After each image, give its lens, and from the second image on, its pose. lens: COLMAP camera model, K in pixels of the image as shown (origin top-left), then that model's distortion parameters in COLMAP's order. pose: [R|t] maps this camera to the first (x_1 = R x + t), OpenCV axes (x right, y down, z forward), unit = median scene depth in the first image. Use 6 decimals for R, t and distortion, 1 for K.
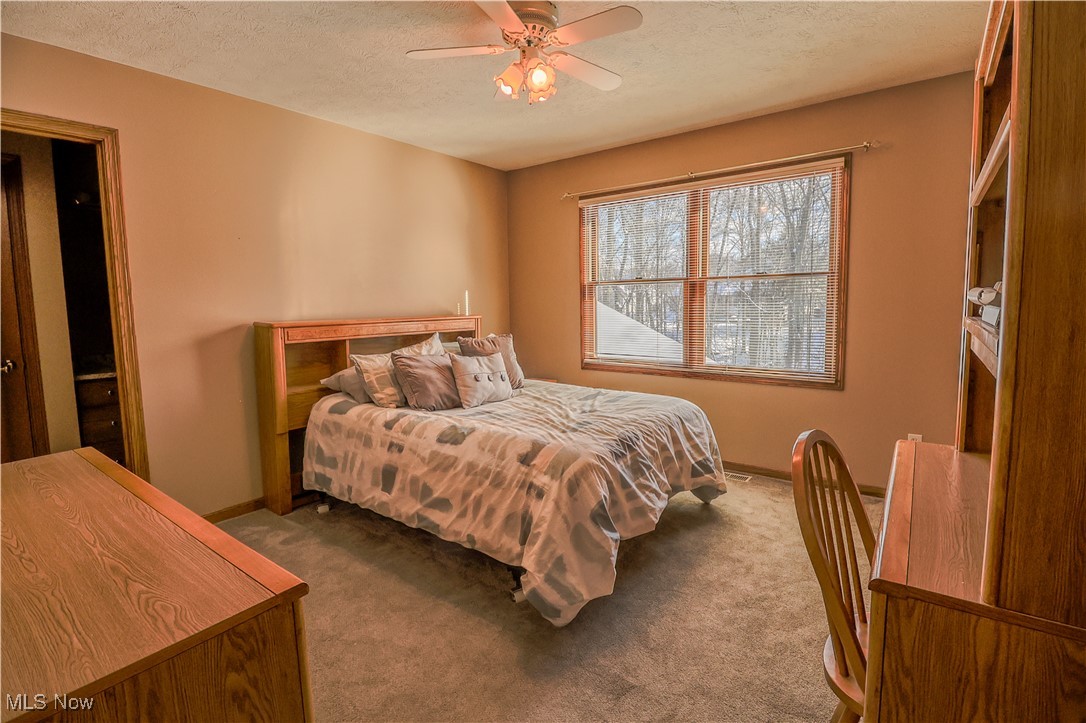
lens RADIAL K [[502.9, 0, 563.8], [0, 502.9, 348.0], [0, 0, 1]] dist [-0.015164, -0.000033]
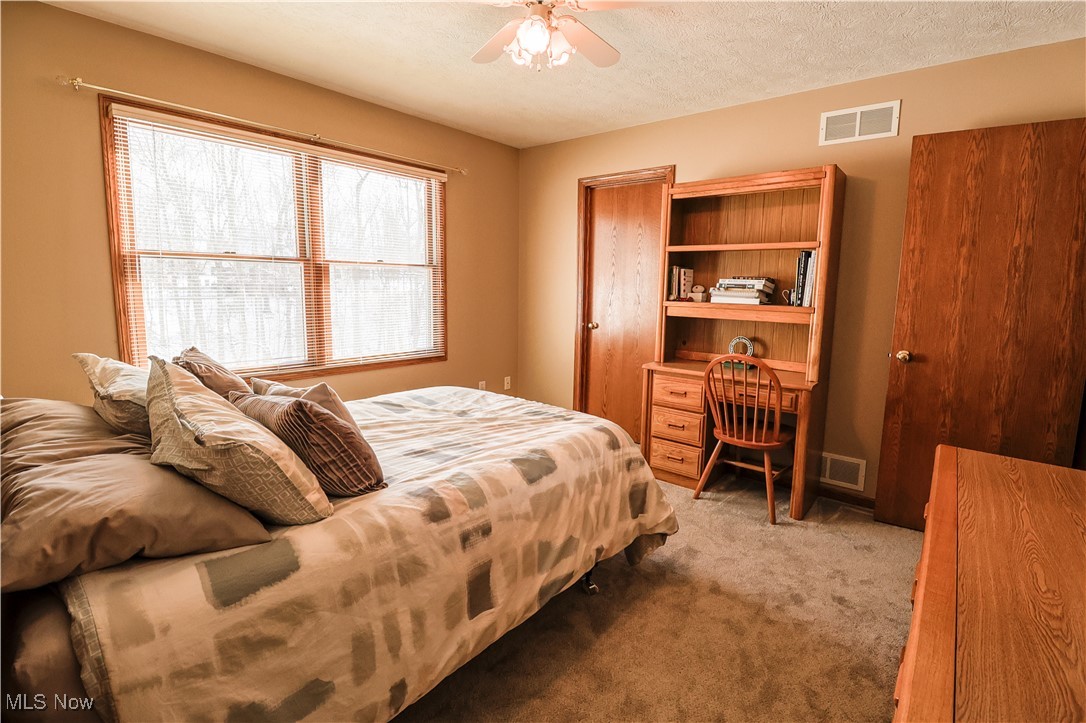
lens RADIAL K [[502.9, 0, 563.8], [0, 502.9, 348.0], [0, 0, 1]] dist [-0.015164, -0.000033]
pose [[0.048266, -0.112409, 0.992489, -0.875360], [0.073838, 0.991330, 0.108687, -0.078657], [-0.996102, 0.068037, 0.056147, 0.821557]]
